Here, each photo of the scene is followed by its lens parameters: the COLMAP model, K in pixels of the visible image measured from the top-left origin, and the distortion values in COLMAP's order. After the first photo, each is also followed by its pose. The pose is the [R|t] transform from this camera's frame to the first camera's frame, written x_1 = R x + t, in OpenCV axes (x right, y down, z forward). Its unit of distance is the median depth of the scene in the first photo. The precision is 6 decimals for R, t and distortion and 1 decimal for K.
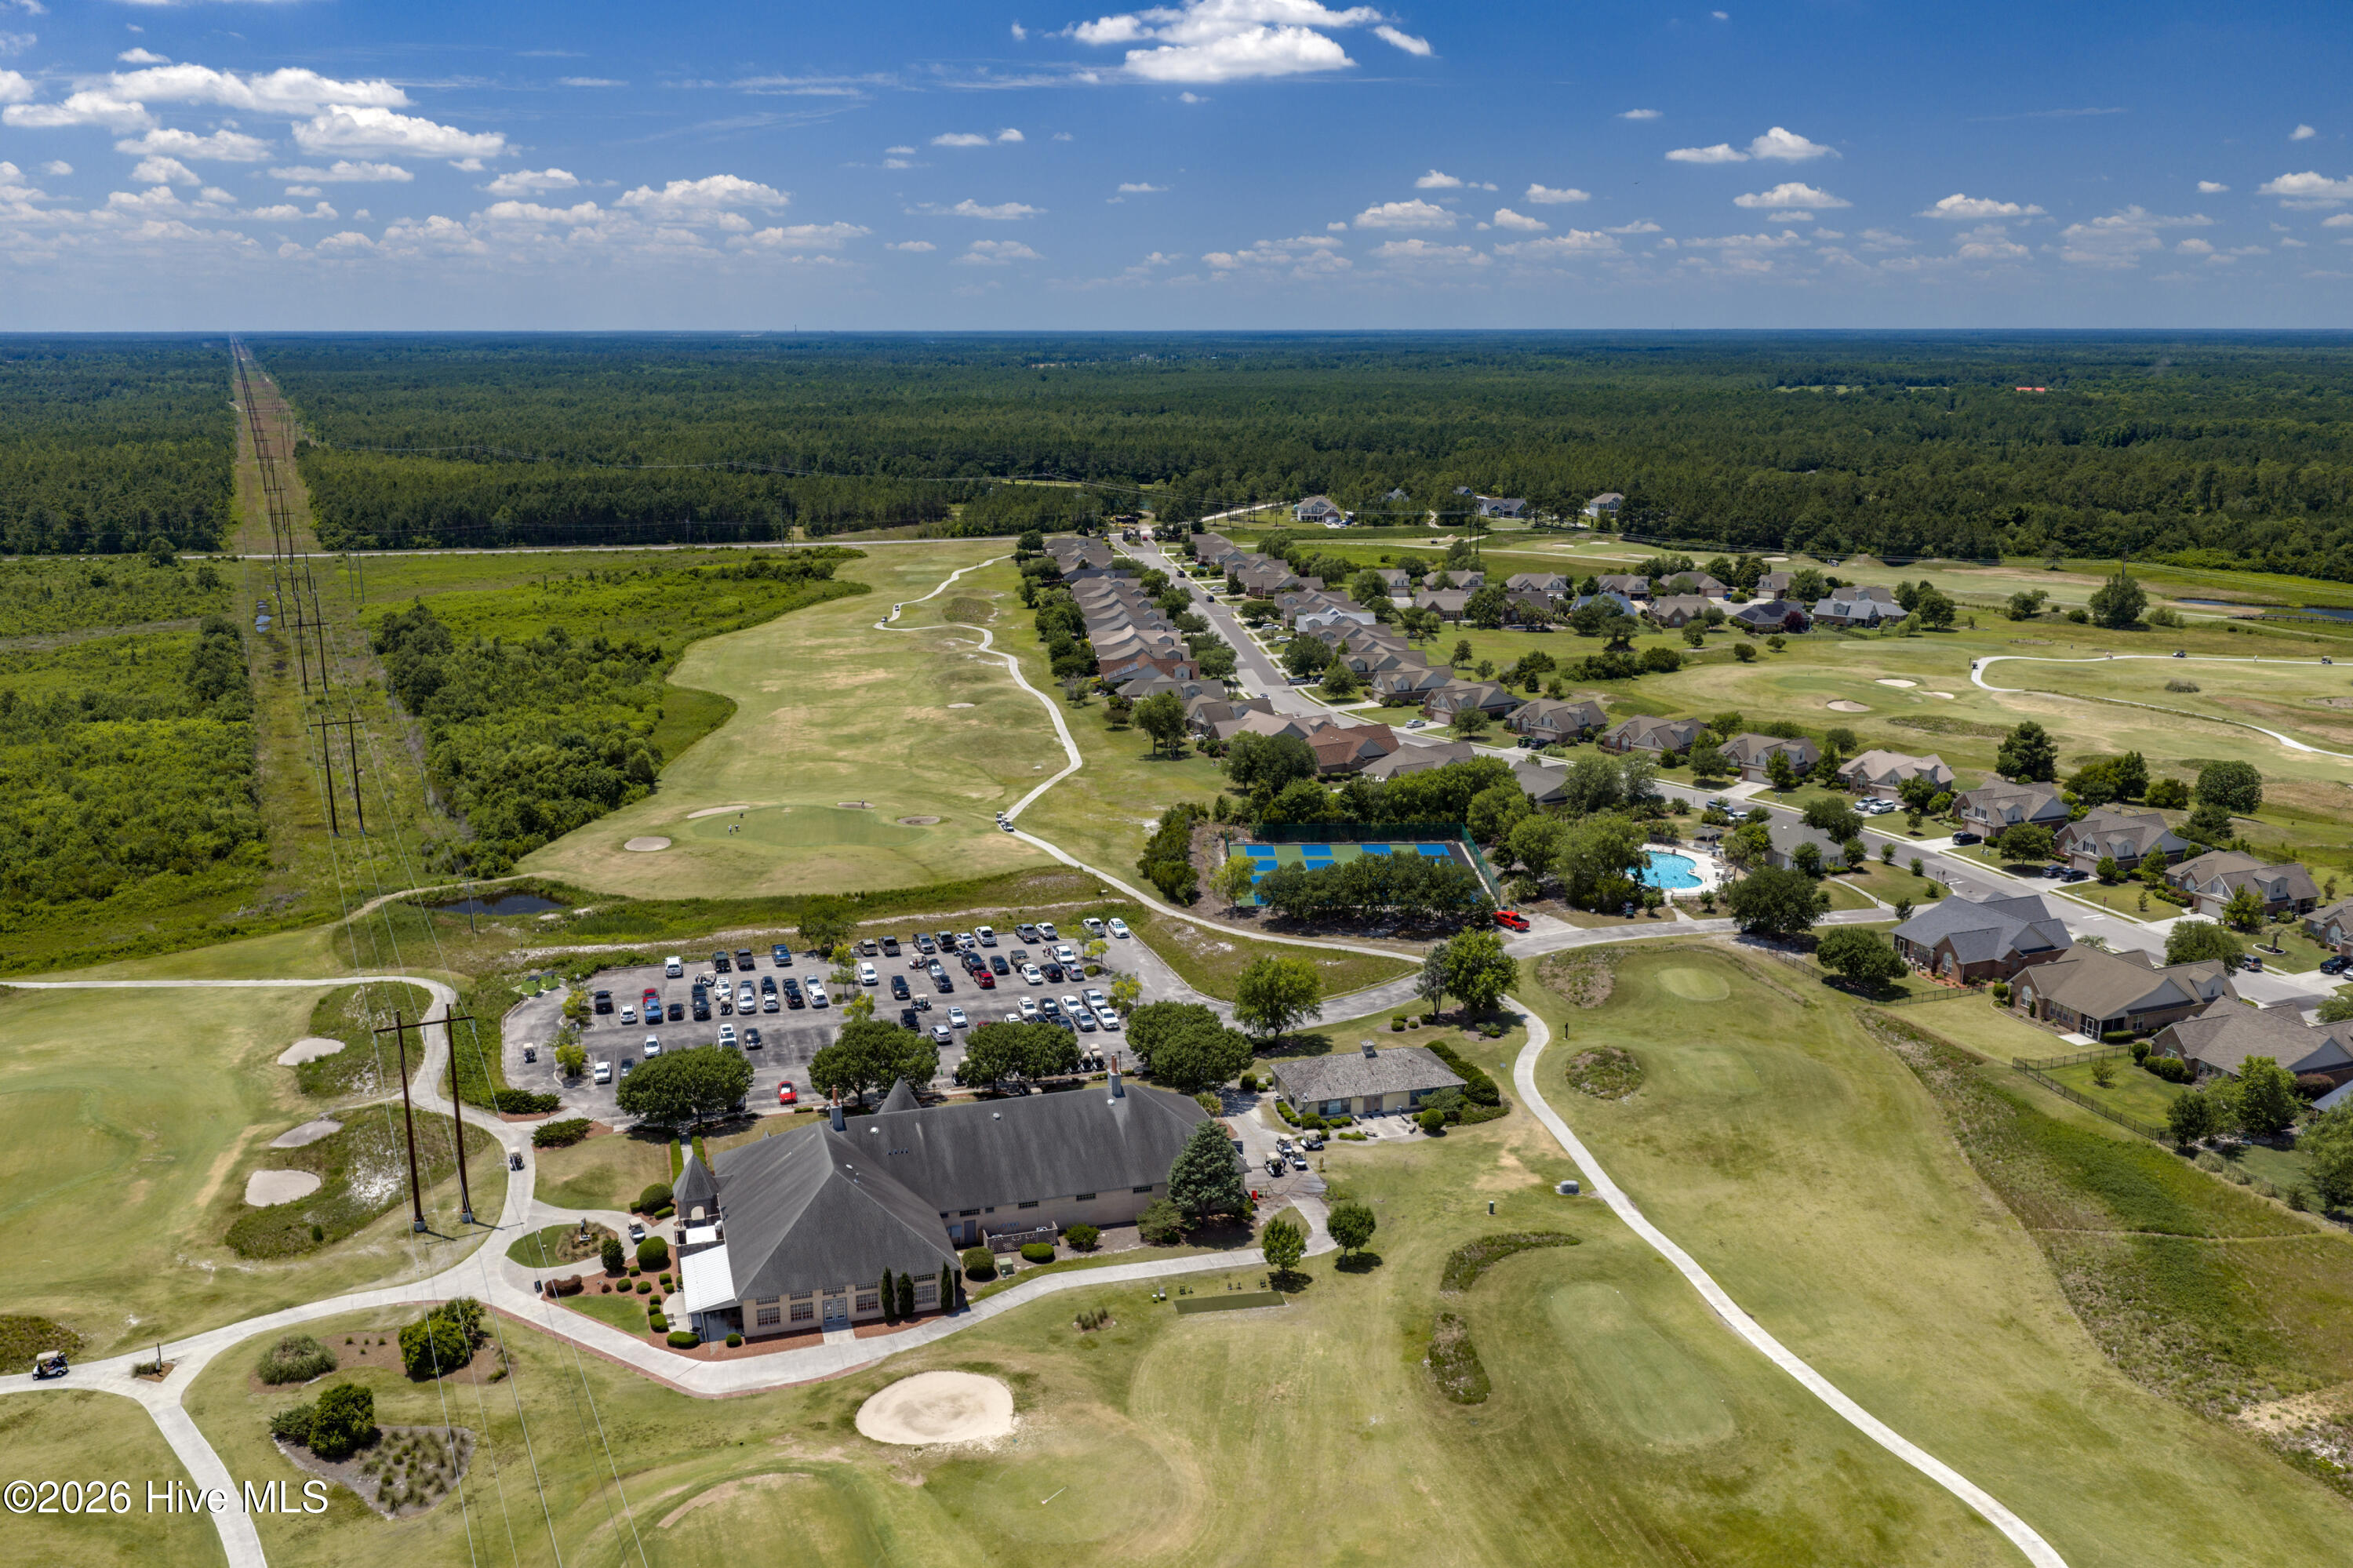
lens RADIAL K [[1961.5, 0, 1166.9], [0, 1961.5, 782.8], [0, 0, 1]] dist [0.020563, -0.041483]
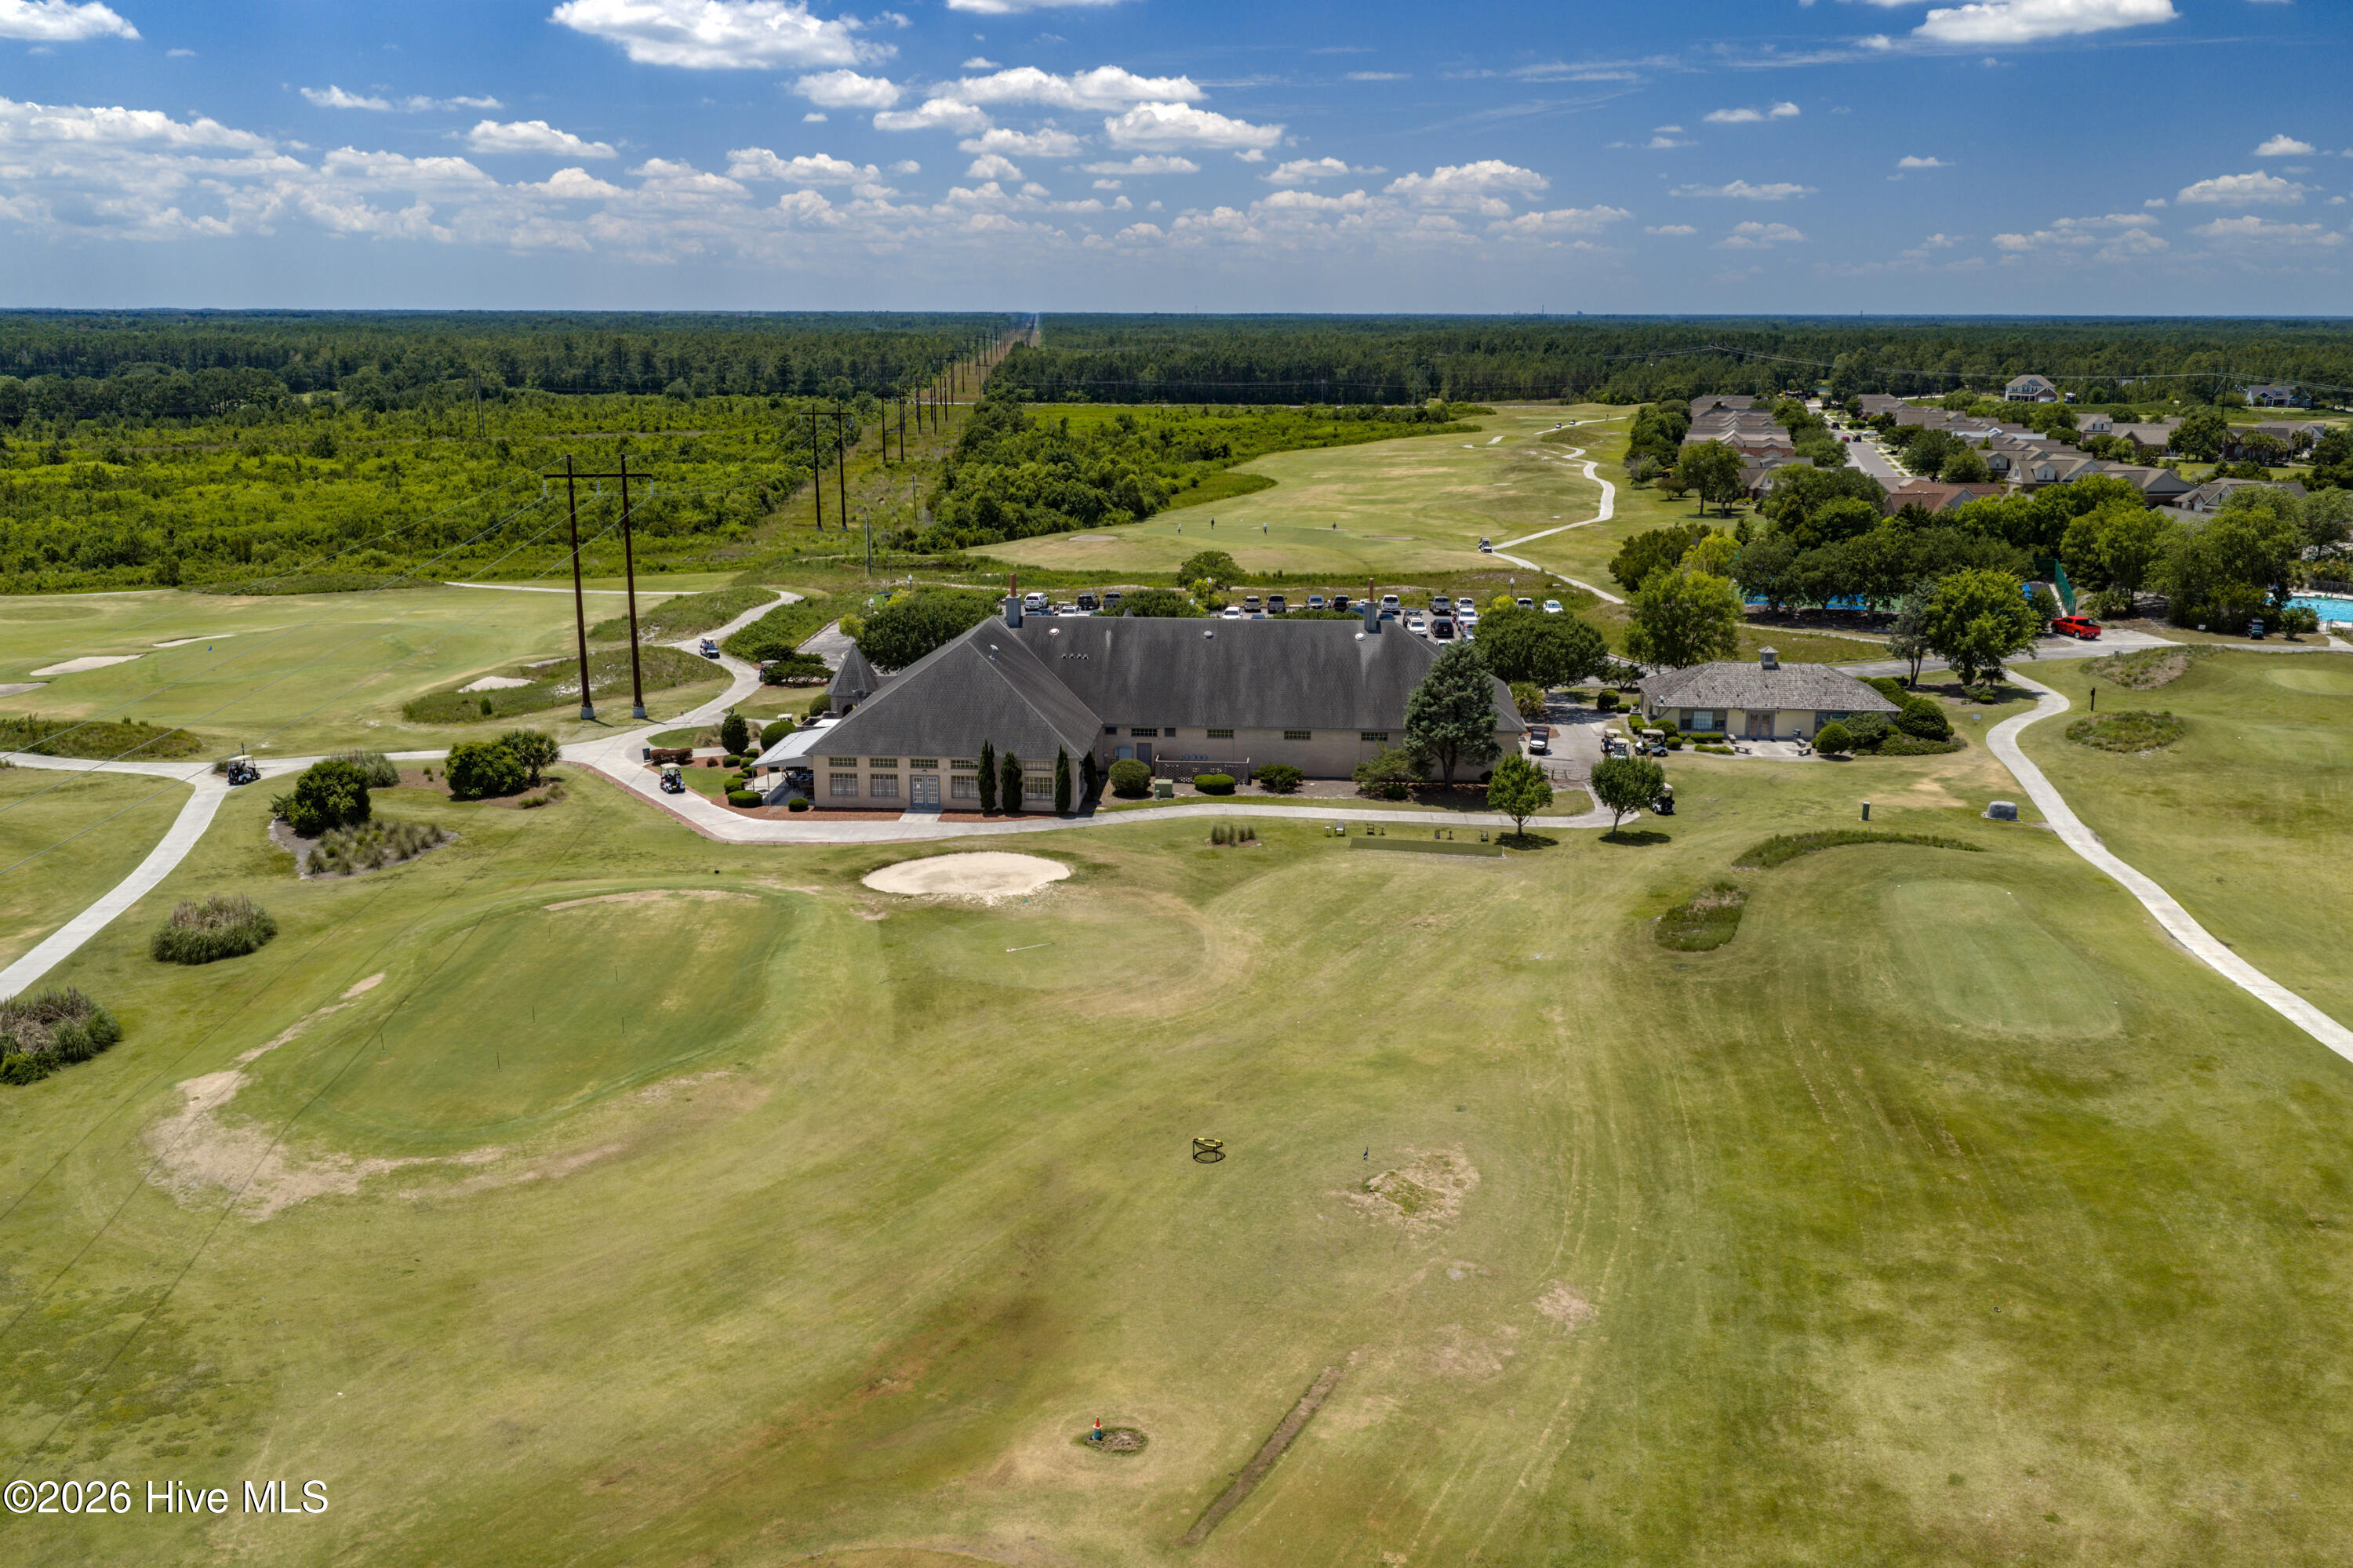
lens RADIAL K [[1961.5, 0, 1173.3], [0, 1961.5, 793.7], [0, 0, 1]] dist [0.020563, -0.041483]
pose [[0.933491, 0.100799, -0.344142, 0.139030], [-0.097639, 0.994868, 0.026548, 0.171129], [0.345052, 0.008820, 0.938542, 0.212767]]
